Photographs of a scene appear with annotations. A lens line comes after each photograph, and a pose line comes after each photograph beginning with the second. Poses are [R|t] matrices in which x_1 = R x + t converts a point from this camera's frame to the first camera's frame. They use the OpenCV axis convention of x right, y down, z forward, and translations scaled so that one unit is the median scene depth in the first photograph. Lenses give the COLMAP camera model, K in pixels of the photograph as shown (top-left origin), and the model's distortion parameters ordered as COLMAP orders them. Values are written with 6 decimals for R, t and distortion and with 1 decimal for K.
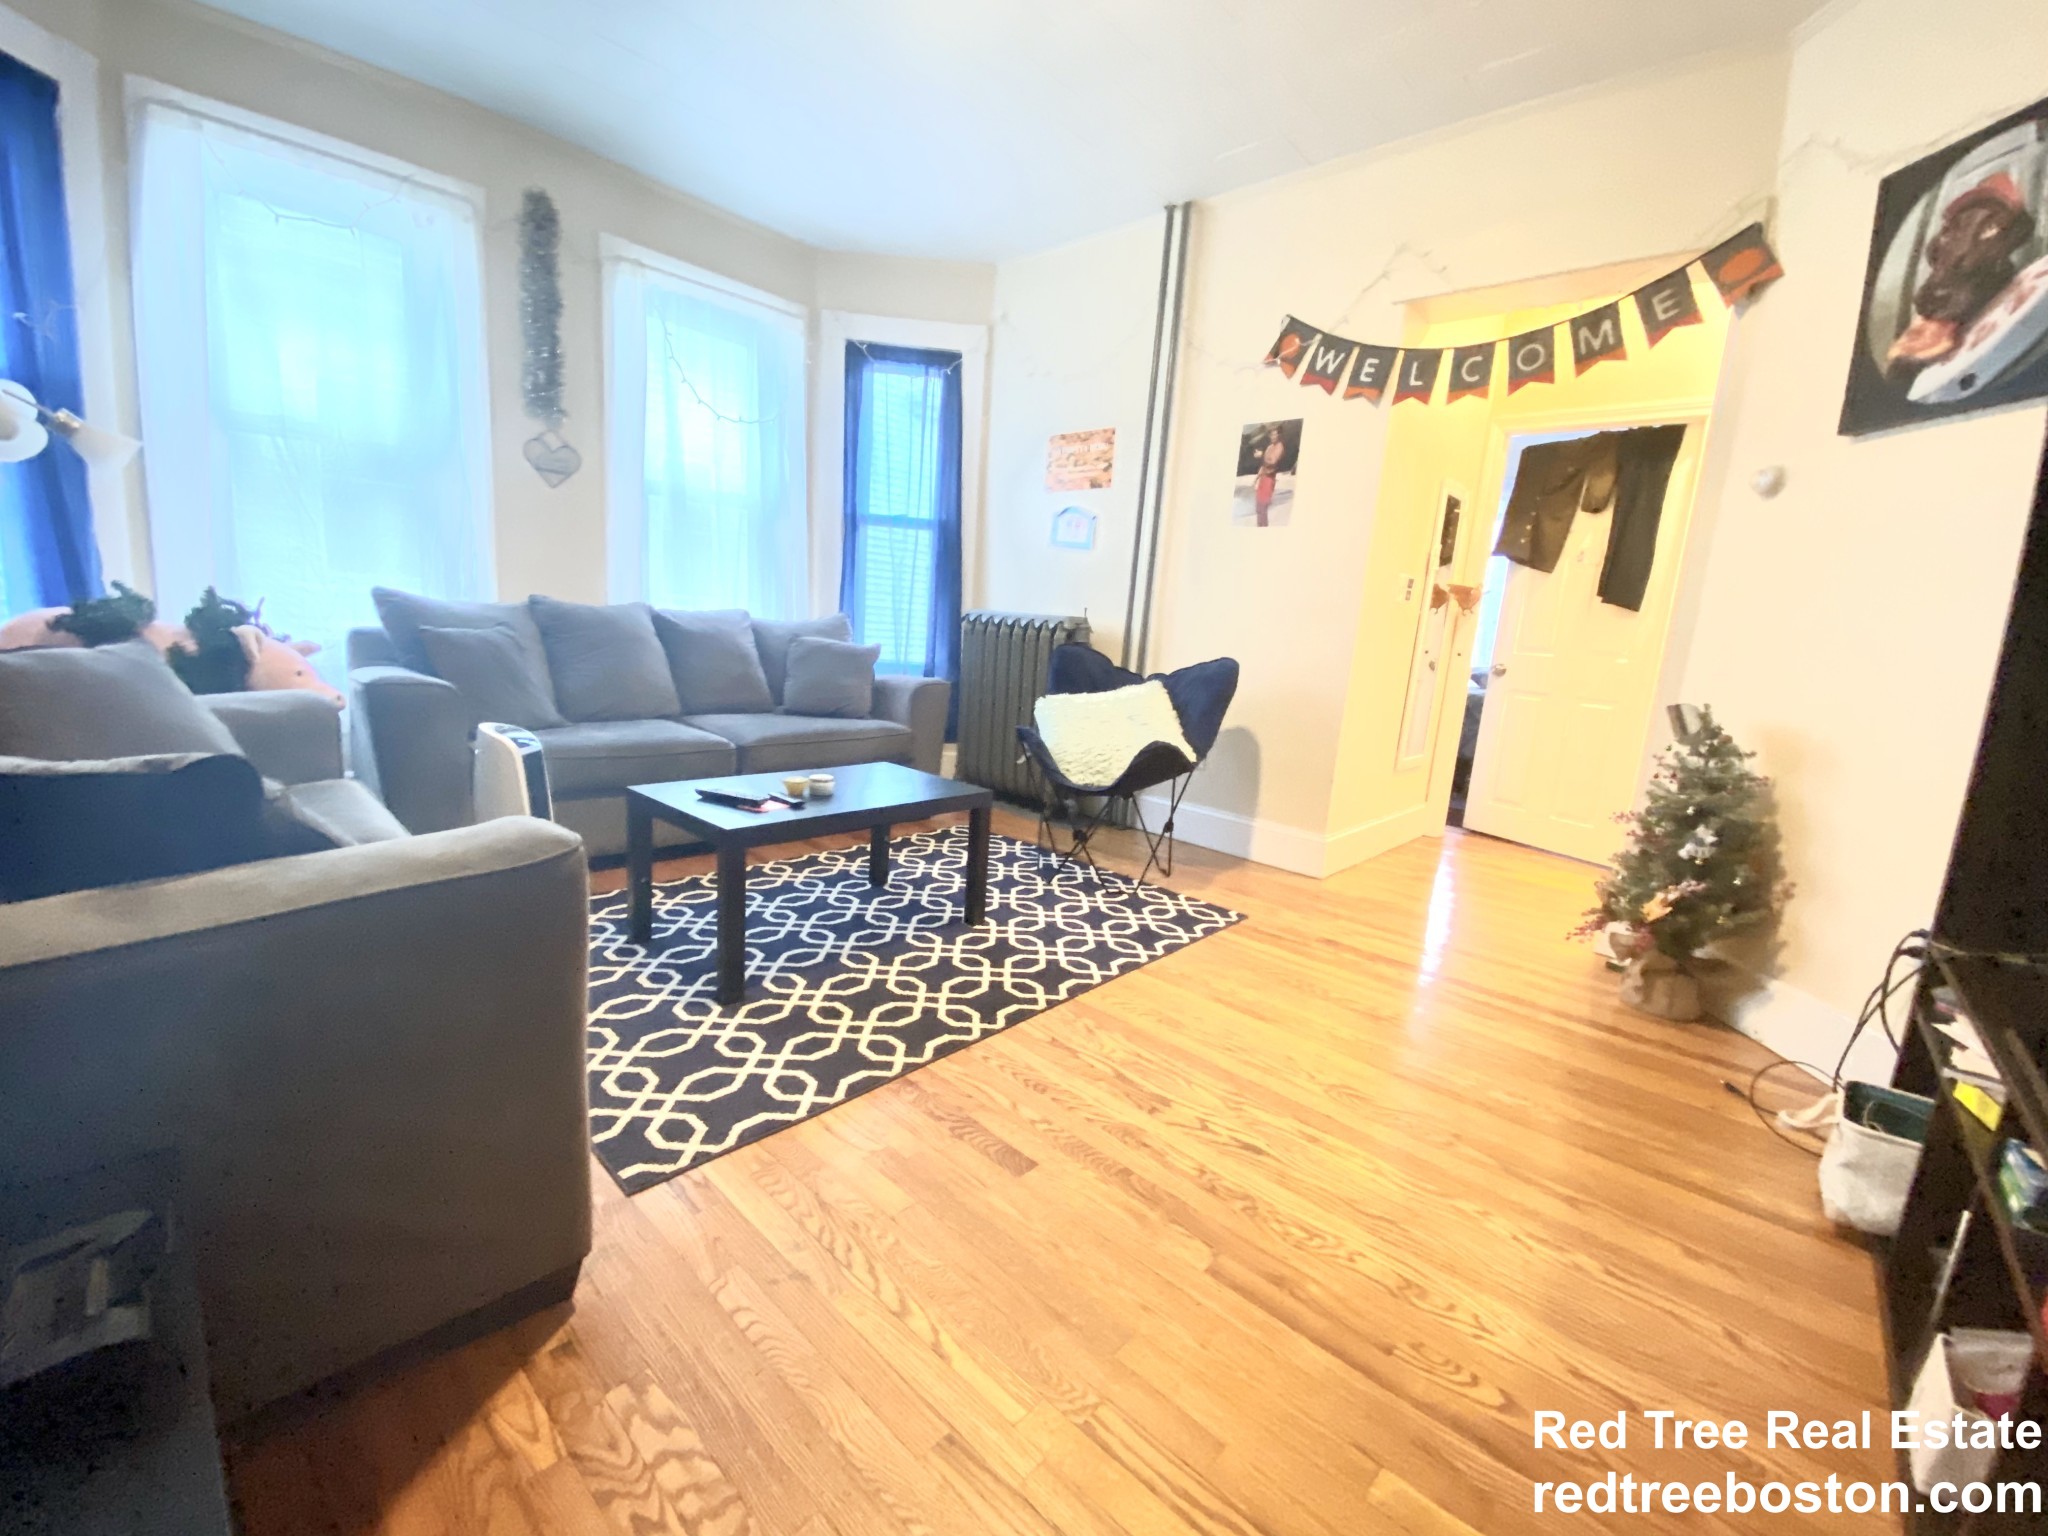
lens RADIAL K [[824.7, 0, 1024.0], [0, 824.7, 768.0], [0, 0, 1]] dist [-0.000162, -0.000123]
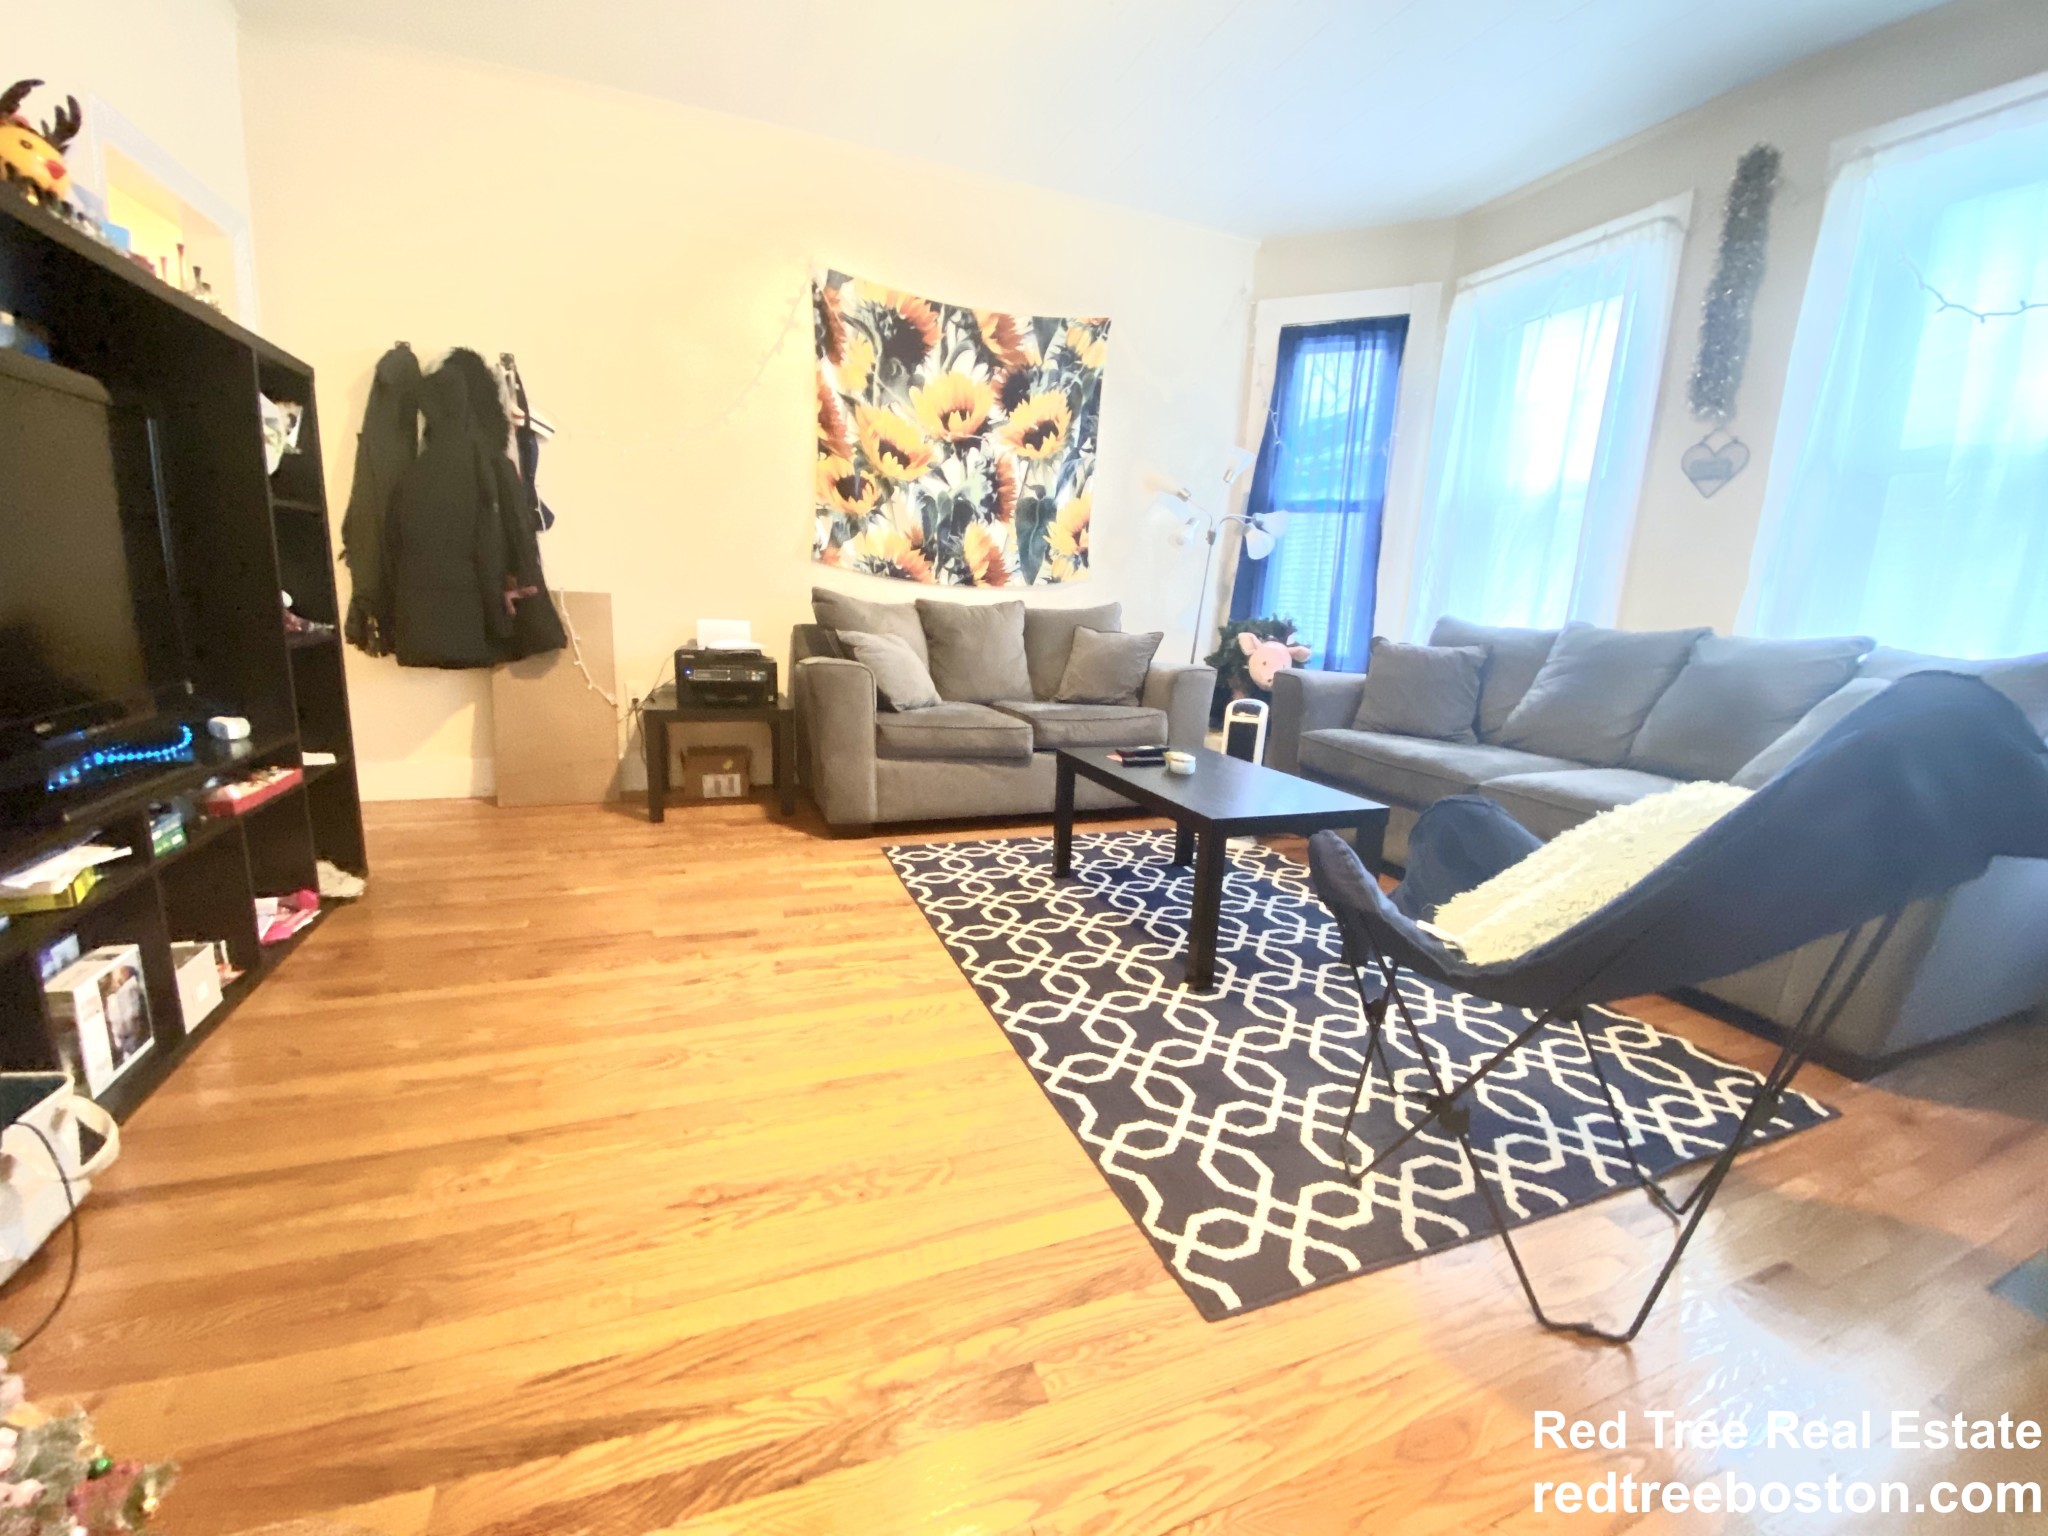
lens RADIAL K [[824.7, 0, 1024.0], [0, 824.7, 768.0], [0, 0, 1]] dist [-0.000162, -0.000123]
pose [[-0.443379, 0.103567, -0.890331, 0.663523], [-0.221233, 0.949926, 0.220672, -0.142691], [0.868603, 0.294812, -0.398265, 1.053494]]
